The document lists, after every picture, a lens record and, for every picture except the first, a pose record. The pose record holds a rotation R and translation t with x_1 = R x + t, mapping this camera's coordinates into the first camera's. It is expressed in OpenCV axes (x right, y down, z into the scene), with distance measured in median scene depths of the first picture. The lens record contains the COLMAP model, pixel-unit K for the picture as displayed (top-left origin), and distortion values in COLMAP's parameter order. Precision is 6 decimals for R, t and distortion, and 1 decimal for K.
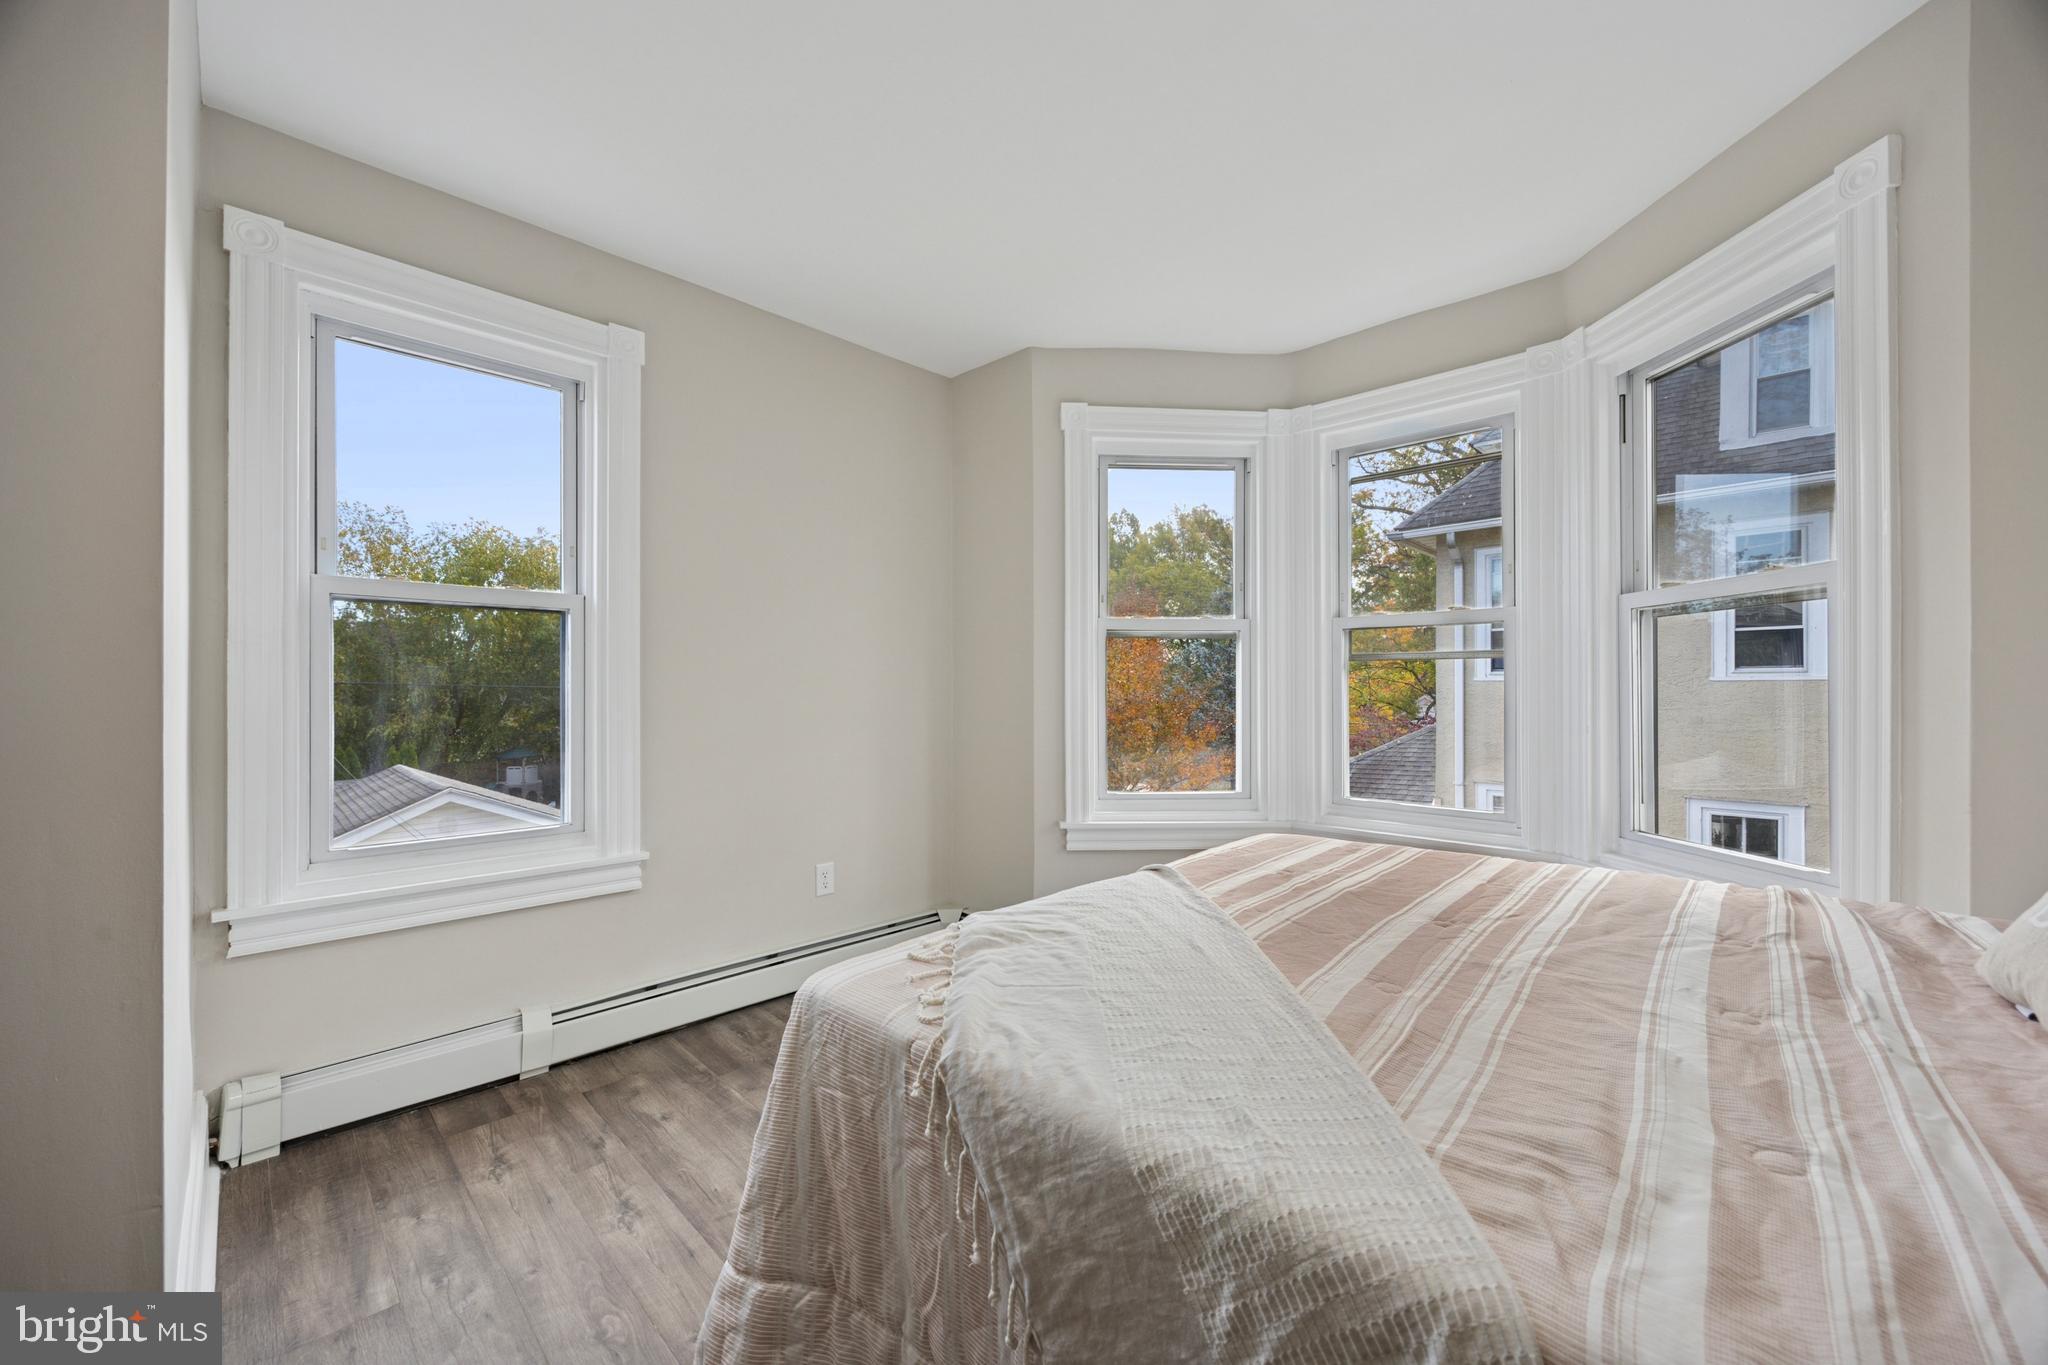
lens RADIAL K [[783.7, 0, 1015.2], [0, 783.7, 688.3], [0, 0, 1]] dist [-0.003029, -0.000347]
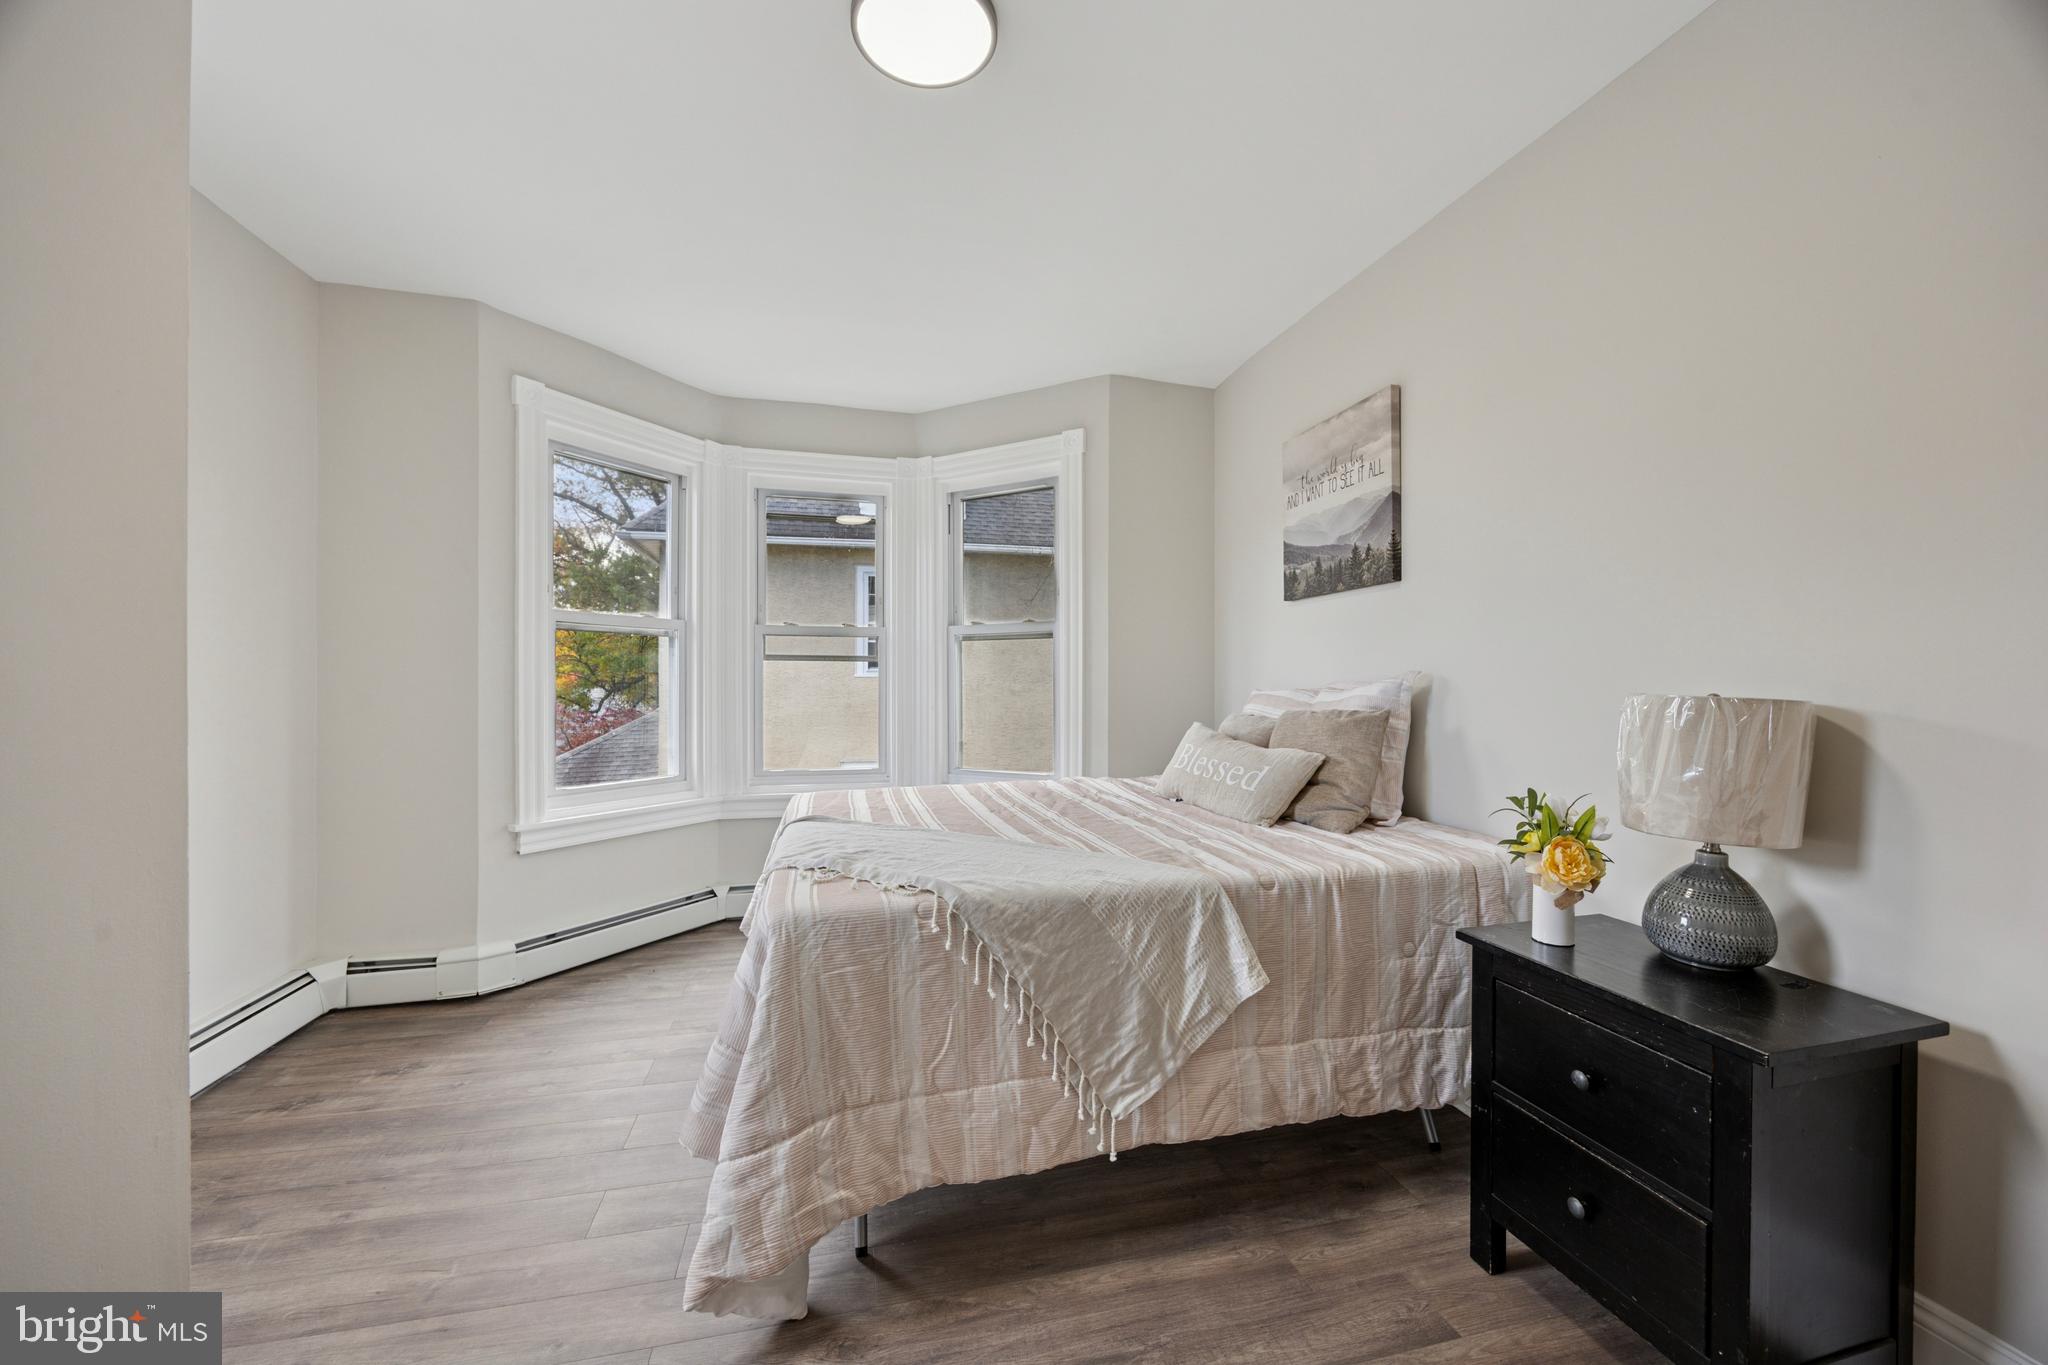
lens RADIAL K [[783.7, 0, 1031.2], [0, 783.7, 681.9], [0, 0, 1]] dist [-0.003029, -0.000347]
pose [[0.518917, 0.001504, 0.854824, -0.551003], [-0.002510, 0.999997, -0.000236, -0.000819], [-0.854821, -0.002023, 0.518919, -0.007896]]
